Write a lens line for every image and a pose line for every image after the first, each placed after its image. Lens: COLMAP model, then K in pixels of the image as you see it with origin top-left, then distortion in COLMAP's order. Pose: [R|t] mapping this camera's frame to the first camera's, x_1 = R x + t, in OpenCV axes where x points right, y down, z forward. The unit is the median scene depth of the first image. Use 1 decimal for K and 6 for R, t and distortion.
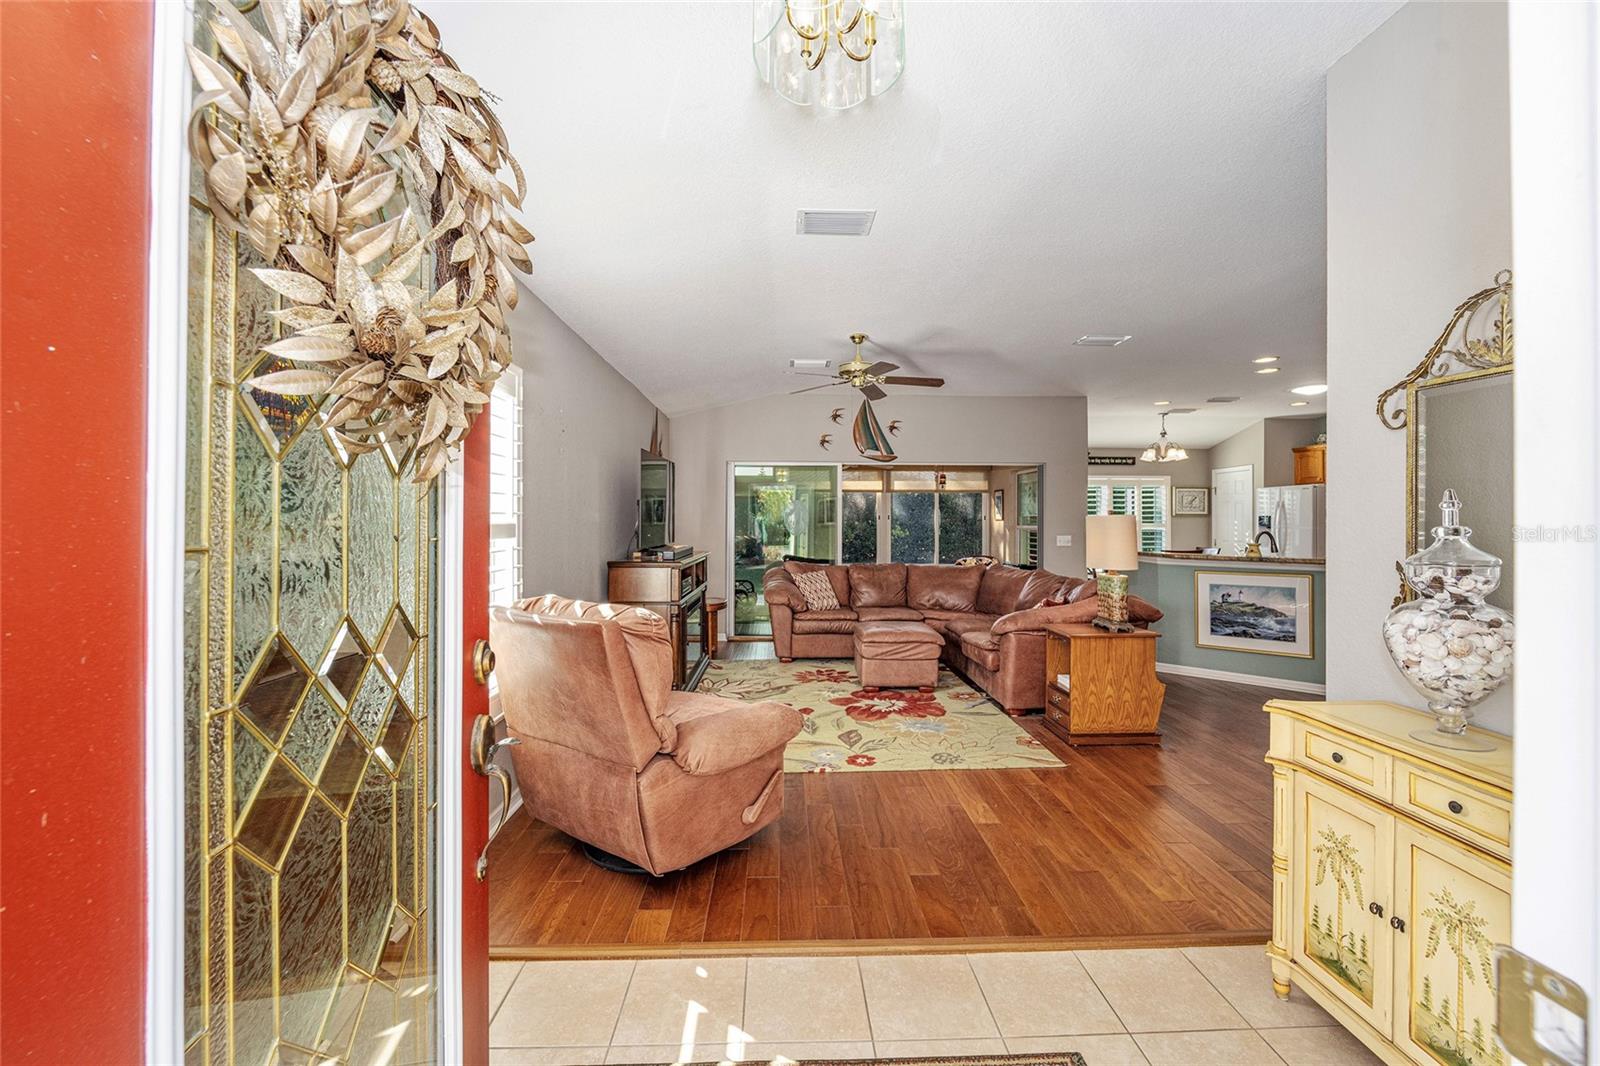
lens RADIAL K [[651.6, 0, 804.6], [0, 651.6, 523.5], [0, 0, 1]] dist [-0.001154, -0.000063]
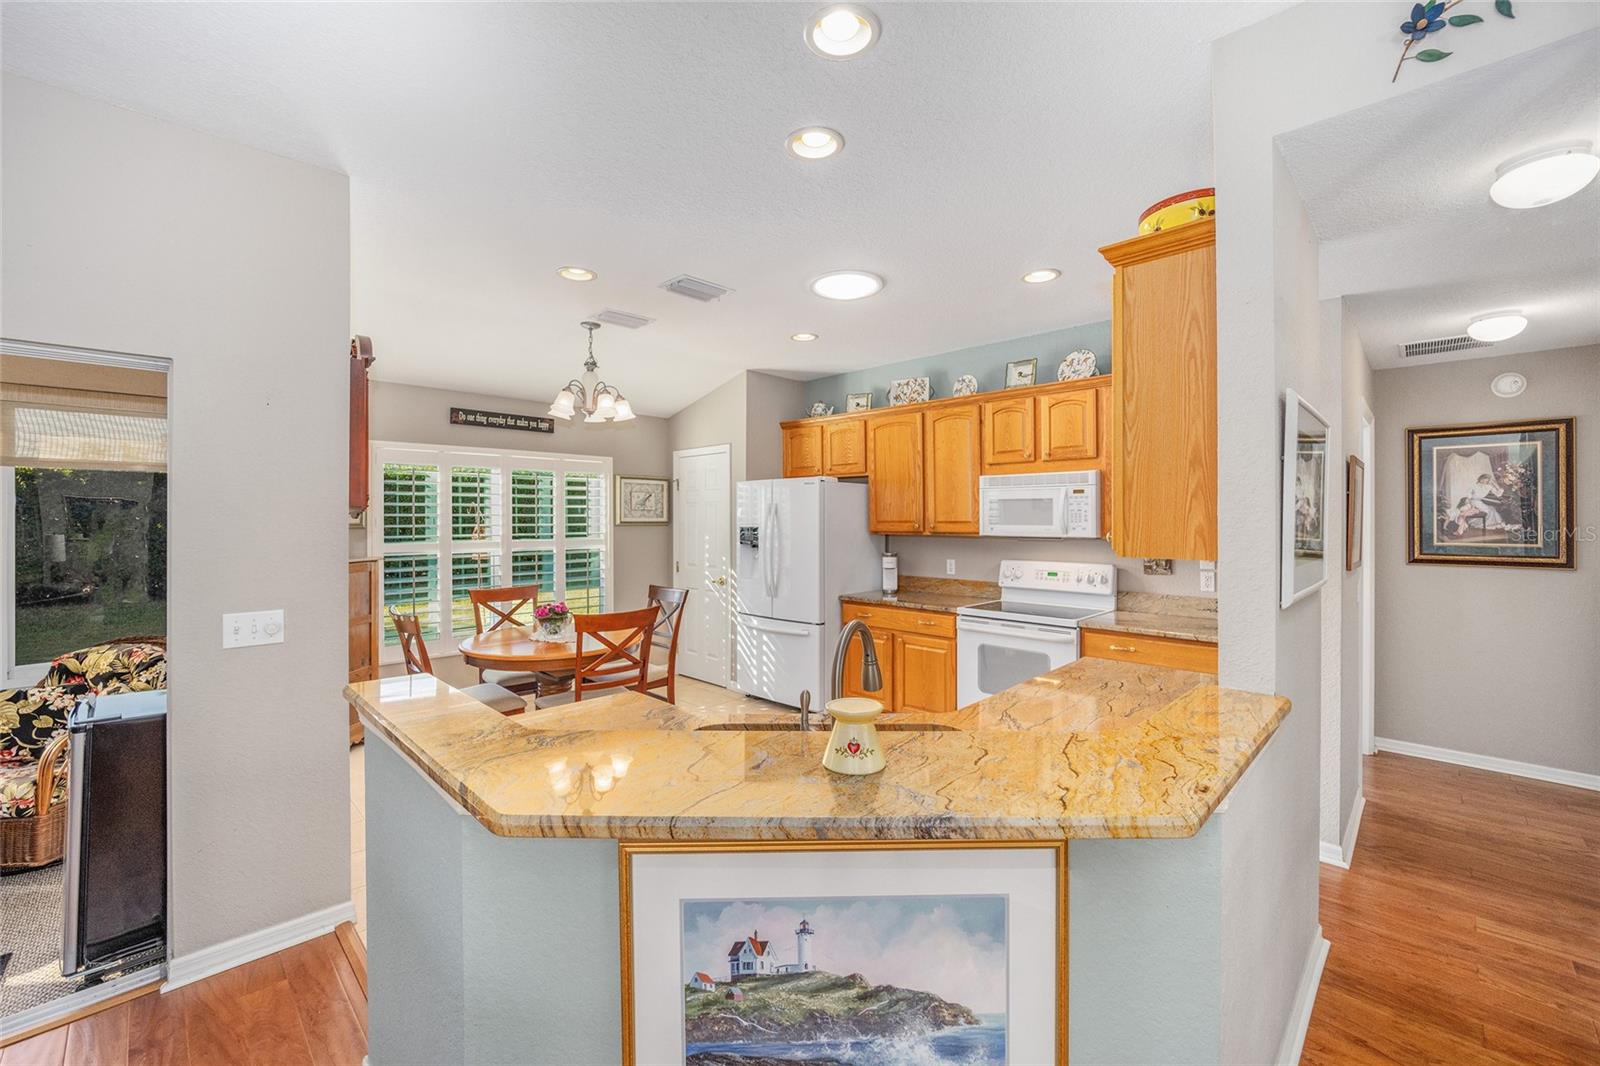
lens RADIAL K [[651.6, 0, 800.1], [0, 651.6, 520.4], [0, 0, 1]] dist [-0.001154, -0.000063]
pose [[0.726792, -0.001825, 0.686855, 0.322287], [0.000538, 0.999998, 0.002088, -0.019421], [-0.686857, -0.001148, 0.726791, 0.523404]]
